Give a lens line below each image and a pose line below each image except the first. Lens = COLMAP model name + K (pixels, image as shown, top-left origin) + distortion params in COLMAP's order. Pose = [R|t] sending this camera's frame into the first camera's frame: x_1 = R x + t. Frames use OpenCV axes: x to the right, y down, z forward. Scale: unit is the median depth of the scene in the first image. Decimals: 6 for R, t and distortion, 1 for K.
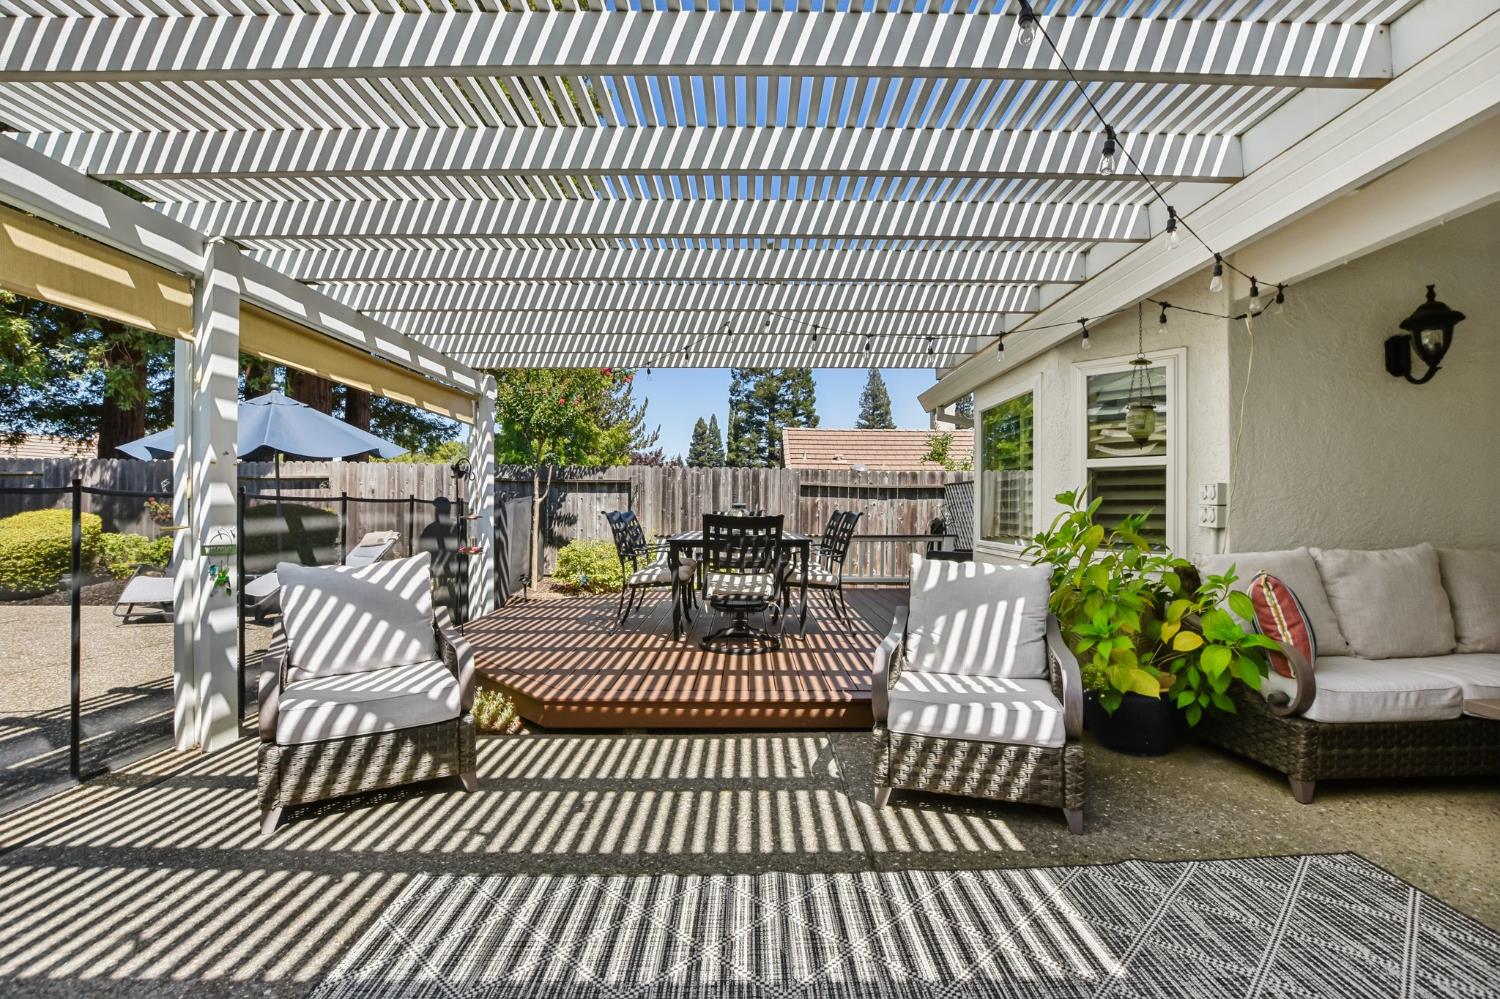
lens RADIAL K [[675.7, 0, 753.5], [0, 675.7, 501.0], [0, 0, 1]] dist [-0.029861, 0.006742]
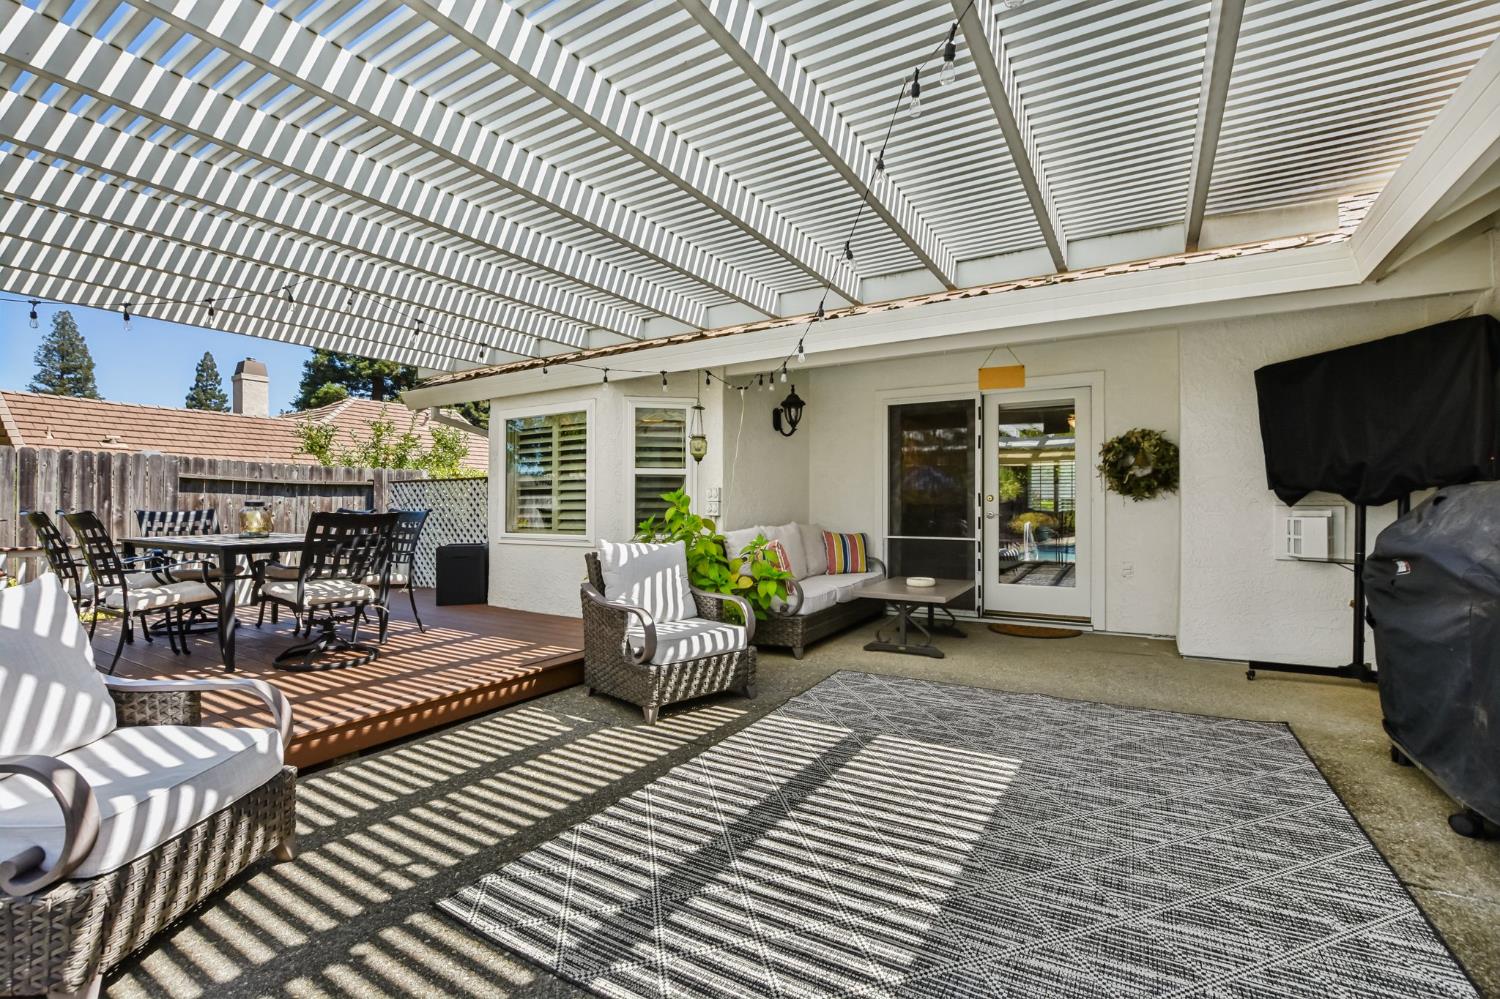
lens RADIAL K [[672.9, 0, 755.4], [0, 672.9, 511.8], [0, 0, 1]] dist [-0.022533, 0.000391]
pose [[0.512039, -0.012566, 0.858871, -0.818816], [-0.002887, 0.999862, 0.016350, 0.005518], [-0.858958, -0.010852, 0.511932, 0.125616]]
